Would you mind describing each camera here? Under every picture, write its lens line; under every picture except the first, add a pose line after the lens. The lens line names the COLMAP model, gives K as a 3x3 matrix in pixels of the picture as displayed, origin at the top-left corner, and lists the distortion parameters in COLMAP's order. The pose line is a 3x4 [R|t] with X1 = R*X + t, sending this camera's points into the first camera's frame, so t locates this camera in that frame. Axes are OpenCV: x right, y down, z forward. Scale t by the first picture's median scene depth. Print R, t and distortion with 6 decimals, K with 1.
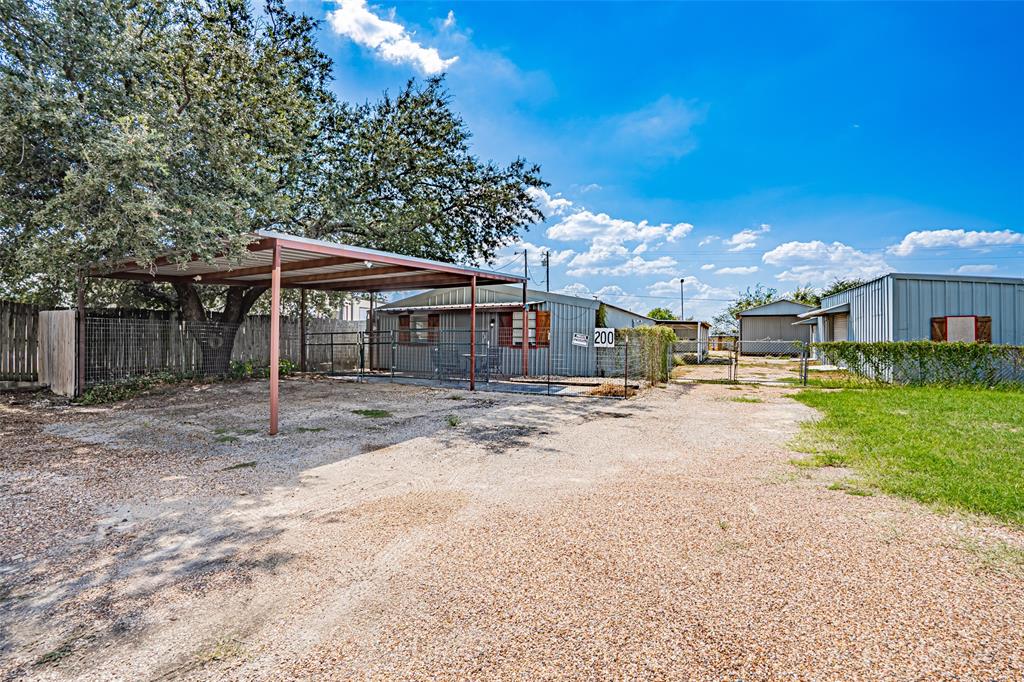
lens RADIAL K [[483.2, 0, 512.0], [0, 483.2, 341.0], [0, 0, 1]] dist [-0.025010, 0.000259]
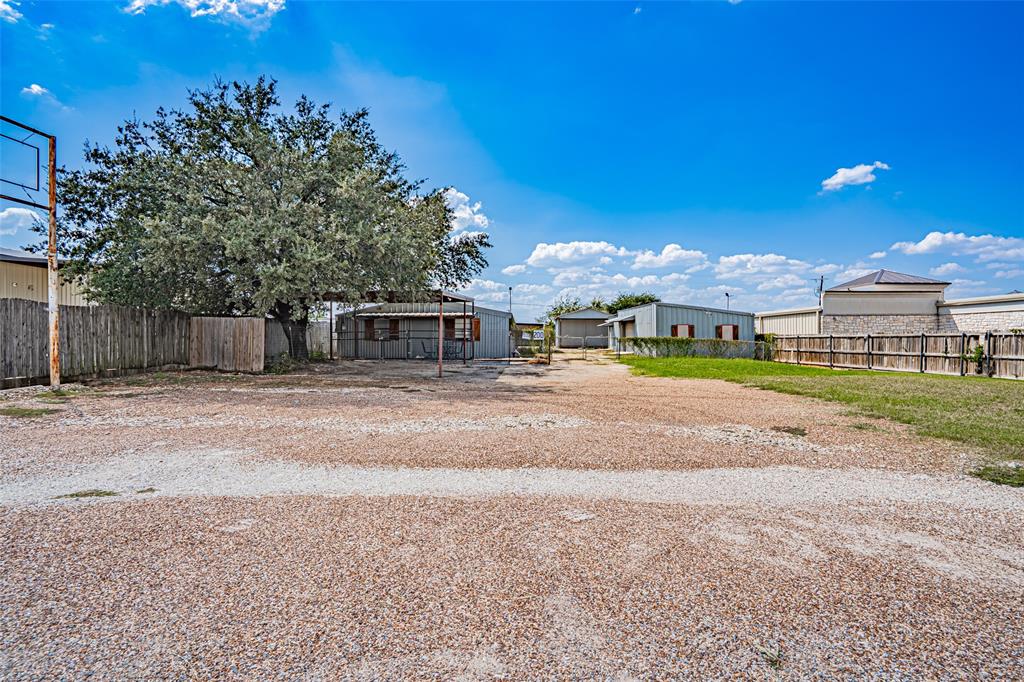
lens RADIAL K [[481.5, 0, 523.1], [0, 481.5, 342.1], [0, 0, 1]] dist [0.004485, 0.000956]
pose [[0.915779, -0.005641, 0.401644, -0.436070], [0.002682, 0.999965, 0.007930, 0.003890], [-0.401674, -0.006185, 0.915762, -0.525840]]
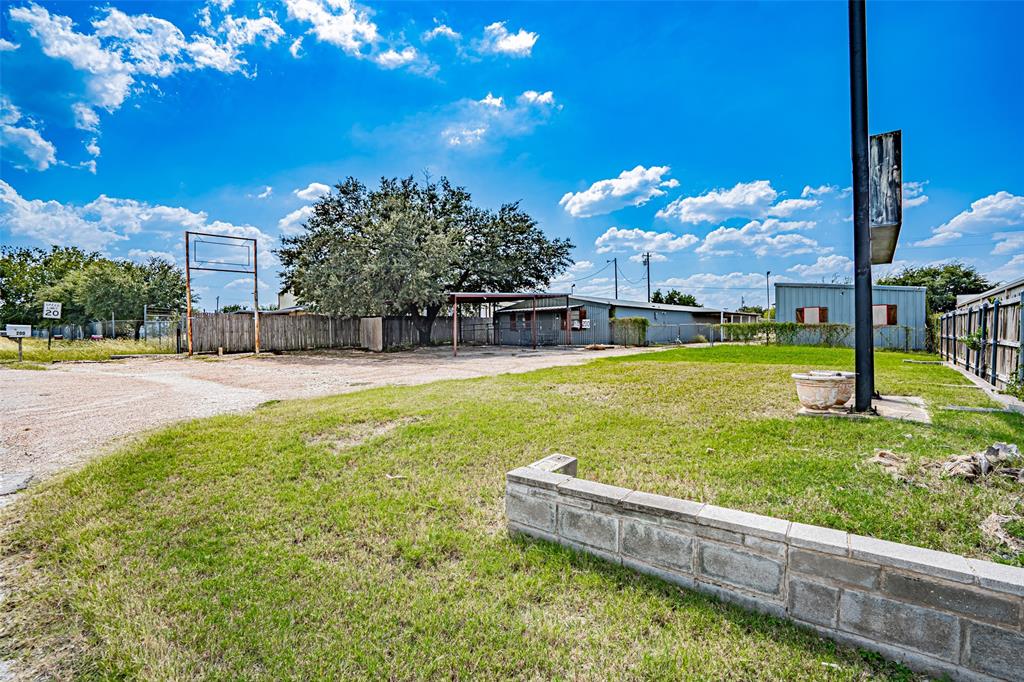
lens RADIAL K [[467.5, 0, 512.0], [0, 467.5, 341.0], [0, 0, 1]] dist [-0.002149, 0.000080]
pose [[0.958712, -0.010211, -0.284196, 0.310031], [0.016376, 0.999679, 0.019325, 0.015237], [0.283908, -0.023181, 0.958571, -0.768341]]
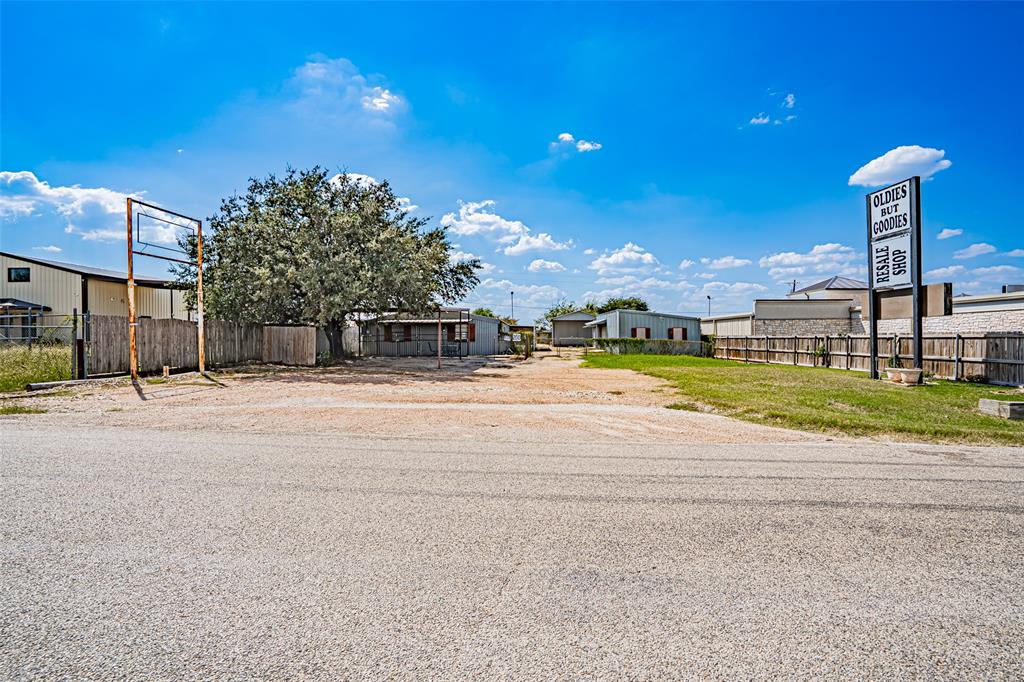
lens RADIAL K [[467.5, 0, 512.0], [0, 467.5, 341.0], [0, 0, 1]] dist [-0.002149, 0.000080]
pose [[0.932211, -0.009517, 0.361791, -0.486086], [0.006787, 0.999938, 0.008817, -0.006820], [-0.361852, -0.005764, 0.932218, -0.878310]]
